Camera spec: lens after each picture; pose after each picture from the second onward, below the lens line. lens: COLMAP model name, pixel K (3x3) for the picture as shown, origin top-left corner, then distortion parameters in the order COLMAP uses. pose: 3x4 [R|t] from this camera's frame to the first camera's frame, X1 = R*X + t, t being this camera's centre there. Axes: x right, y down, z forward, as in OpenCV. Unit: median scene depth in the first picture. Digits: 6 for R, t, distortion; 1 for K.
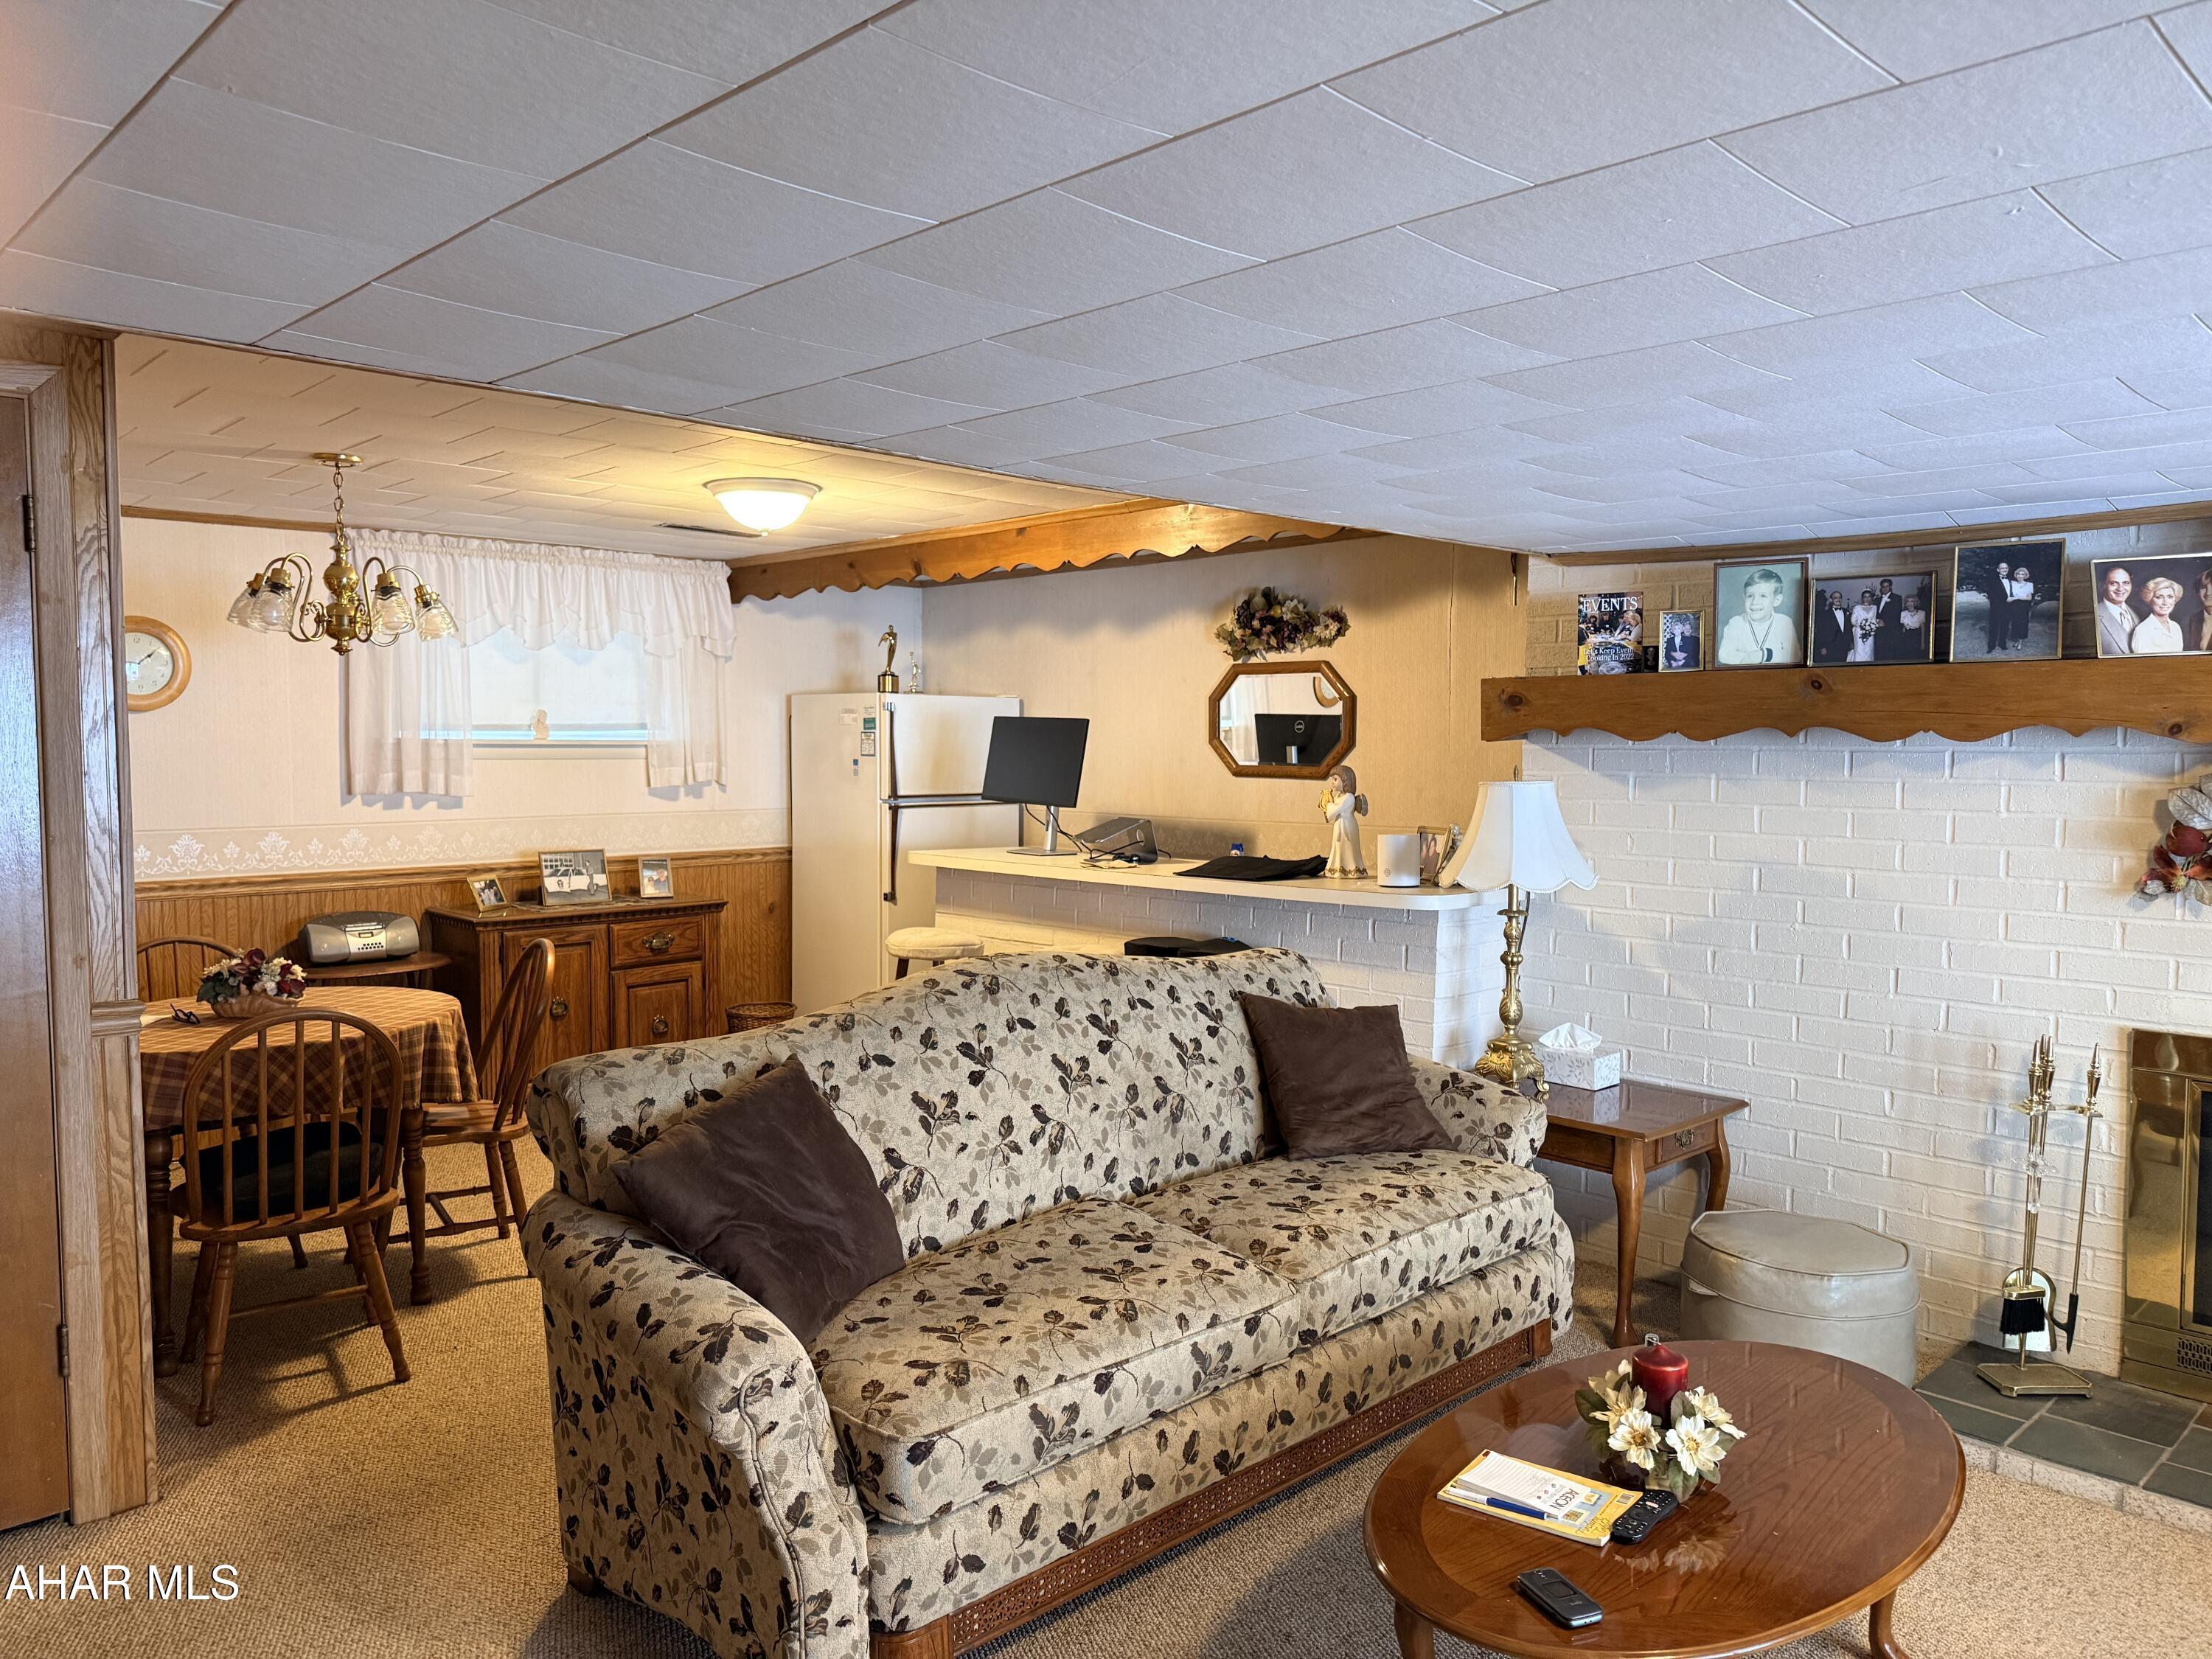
lens RADIAL K [[1534.2, 0, 1118.8], [0, 1534.2, 832.1], [0, 0, 1]] dist [0.084191, -0.115704]
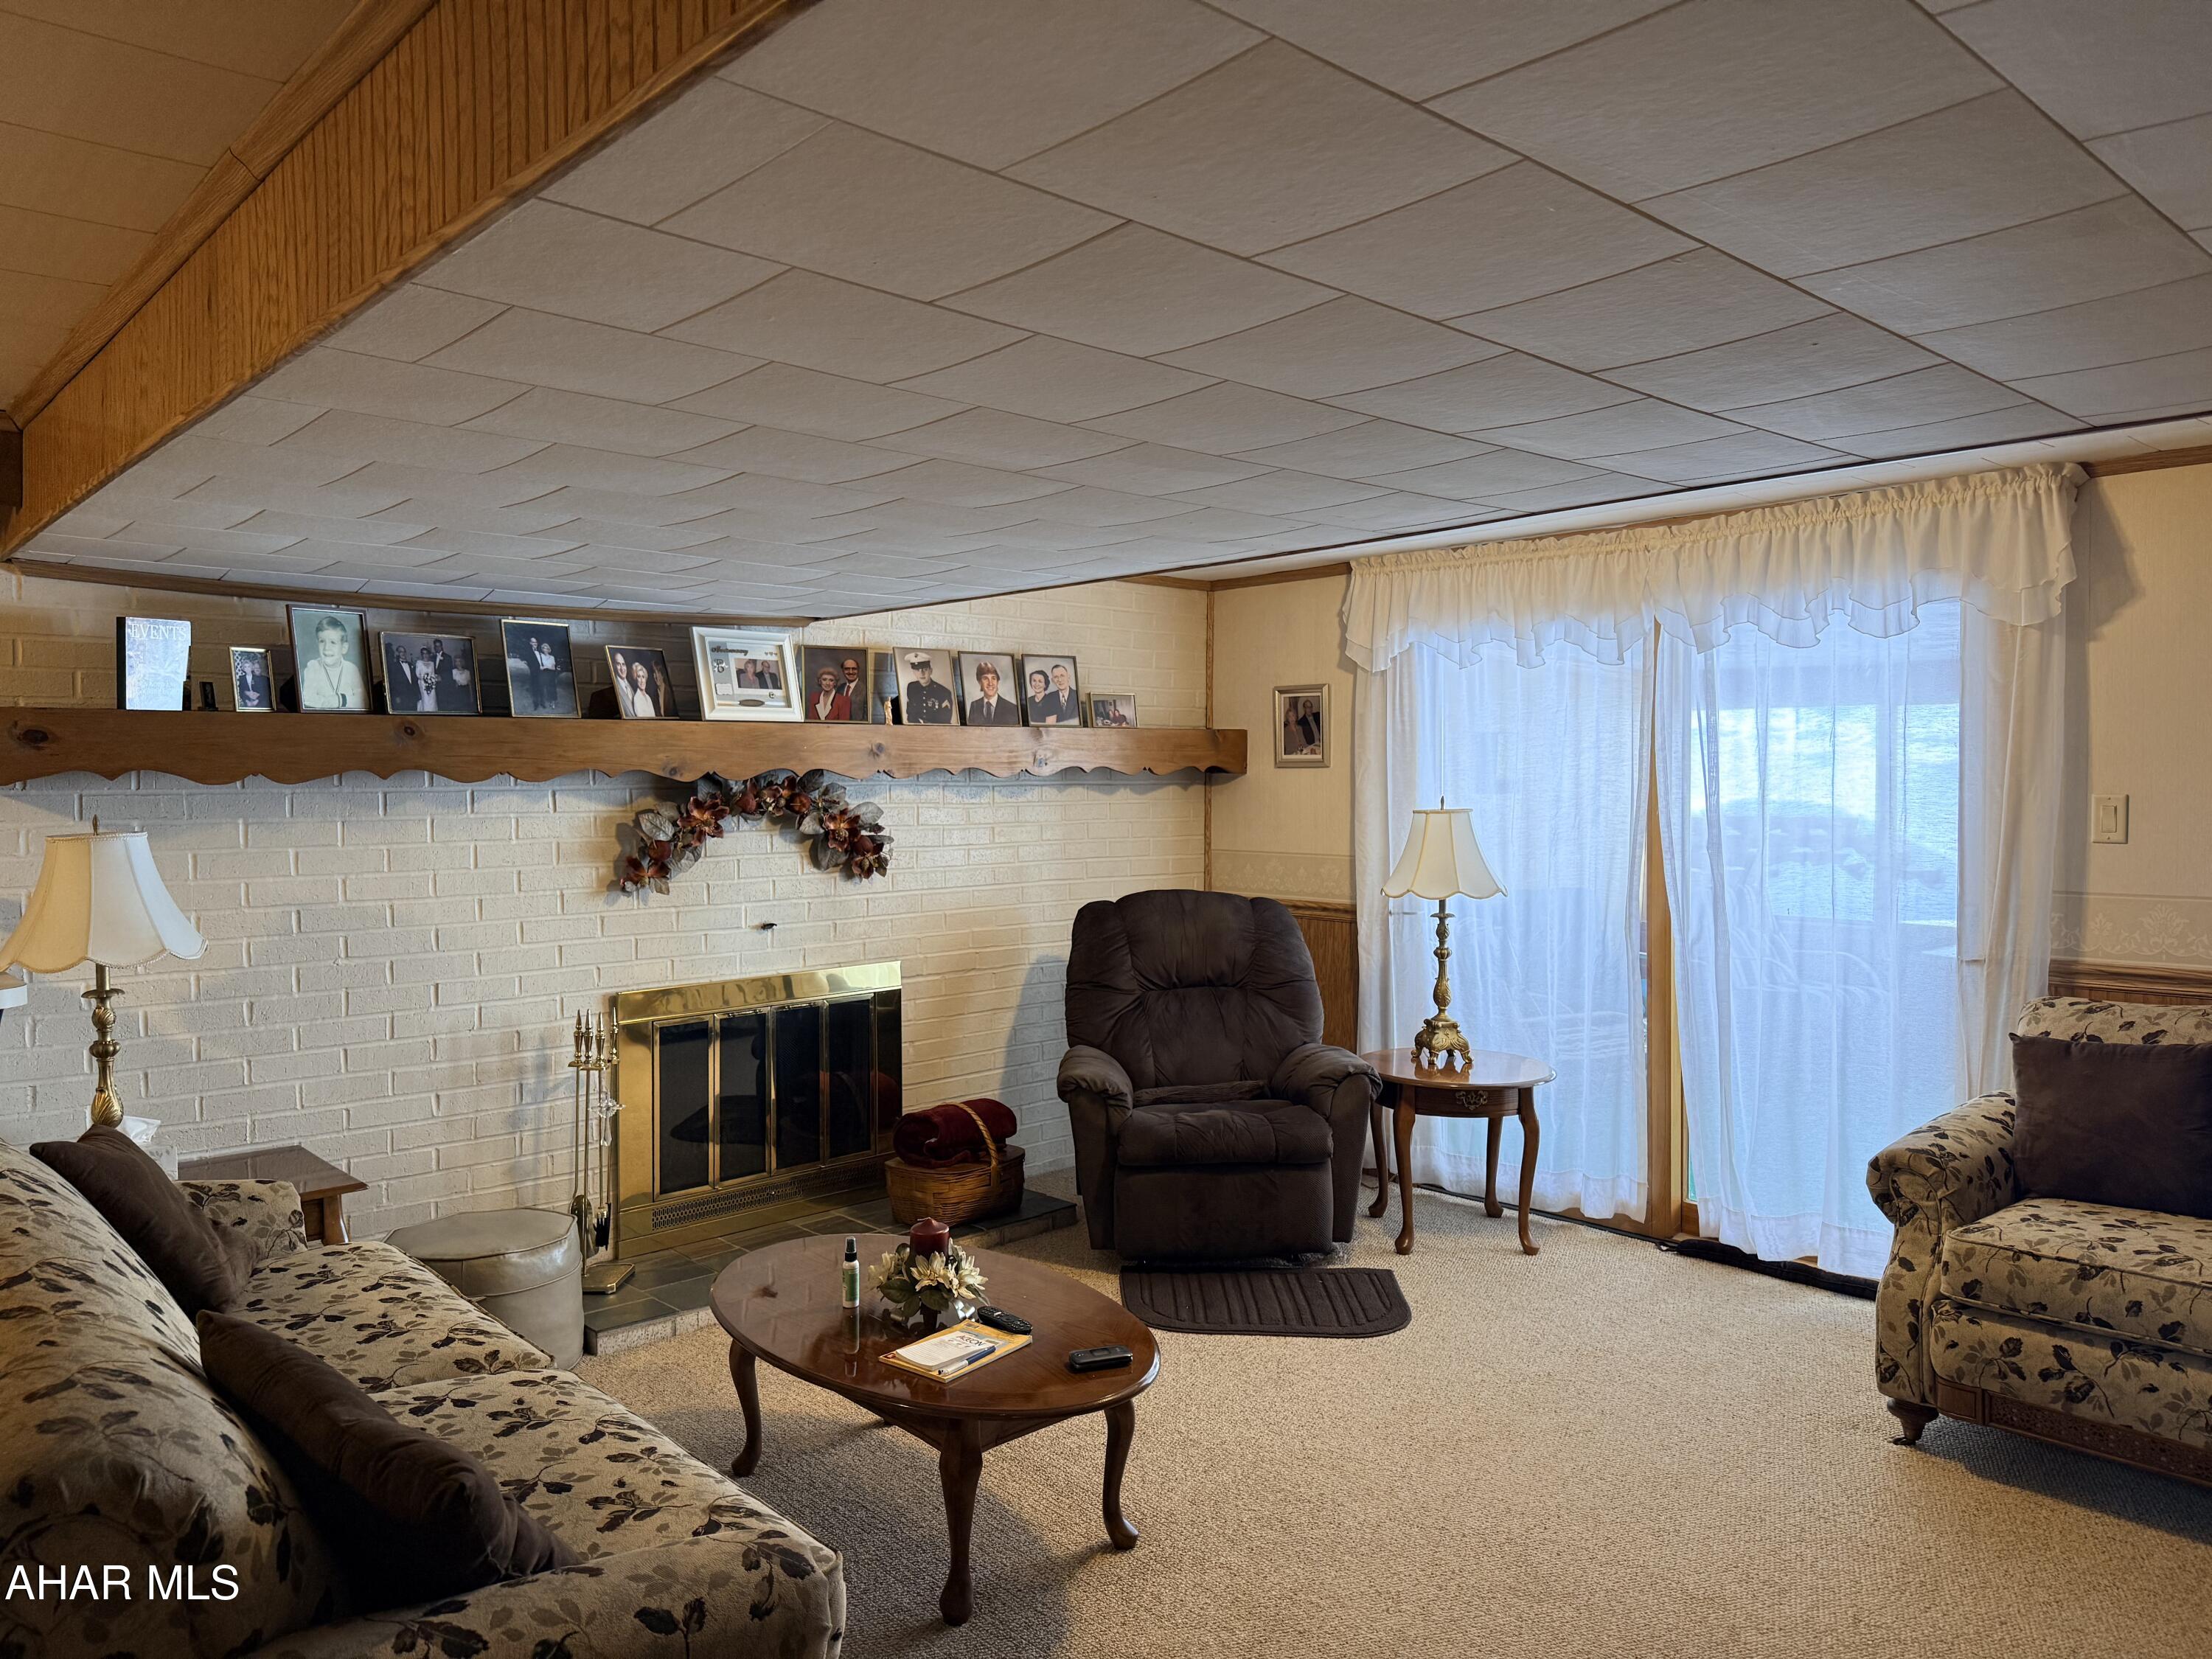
lens RADIAL K [[1538.9, 0, 1093.8], [0, 1538.9, 836.0], [0, 0, 1]] dist [0.141535, -0.245881]
pose [[0.041270, -0.041929, 0.998268, -0.634586], [0.067612, 0.996946, 0.039079, -0.032568], [-0.996858, 0.065882, 0.043979, 0.488571]]
